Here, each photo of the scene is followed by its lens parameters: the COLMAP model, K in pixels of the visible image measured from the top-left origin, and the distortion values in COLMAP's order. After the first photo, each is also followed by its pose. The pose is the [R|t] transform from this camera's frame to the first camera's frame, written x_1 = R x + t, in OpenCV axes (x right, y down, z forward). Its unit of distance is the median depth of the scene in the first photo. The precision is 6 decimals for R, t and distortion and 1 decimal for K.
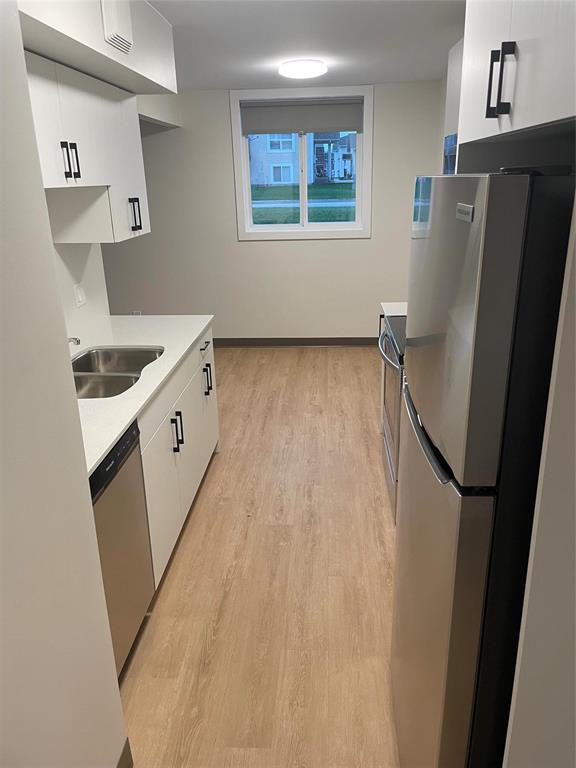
lens RADIAL K [[579.6, 0, 288.3], [0, 579.6, 382.8], [0, 0, 1]] dist [0.024316, -0.007902]
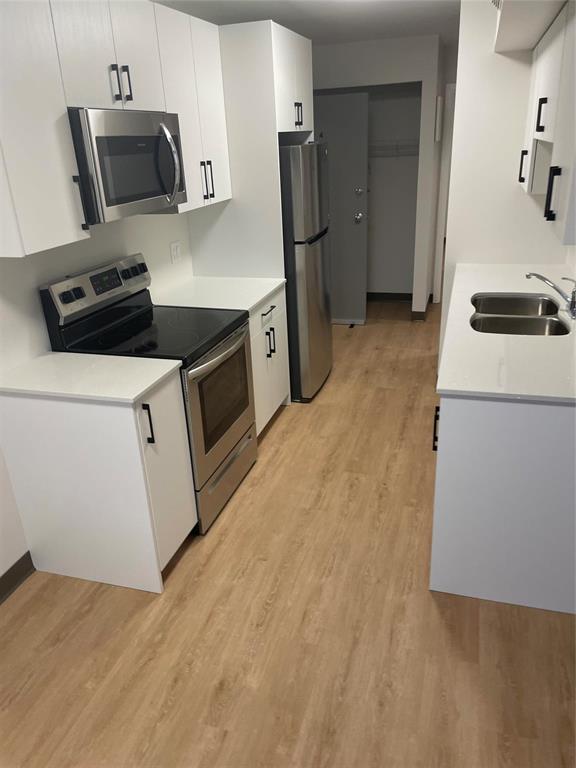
lens RADIAL K [[579.6, 0, 285.5], [0, 579.6, 387.0], [0, 0, 1]] dist [0.024316, -0.007902]
pose [[-0.970755, -0.016994, 0.239469, -0.127760], [0.148901, 0.739826, 0.656115, -0.537238], [-0.188315, 0.672584, -0.715659, 1.500141]]
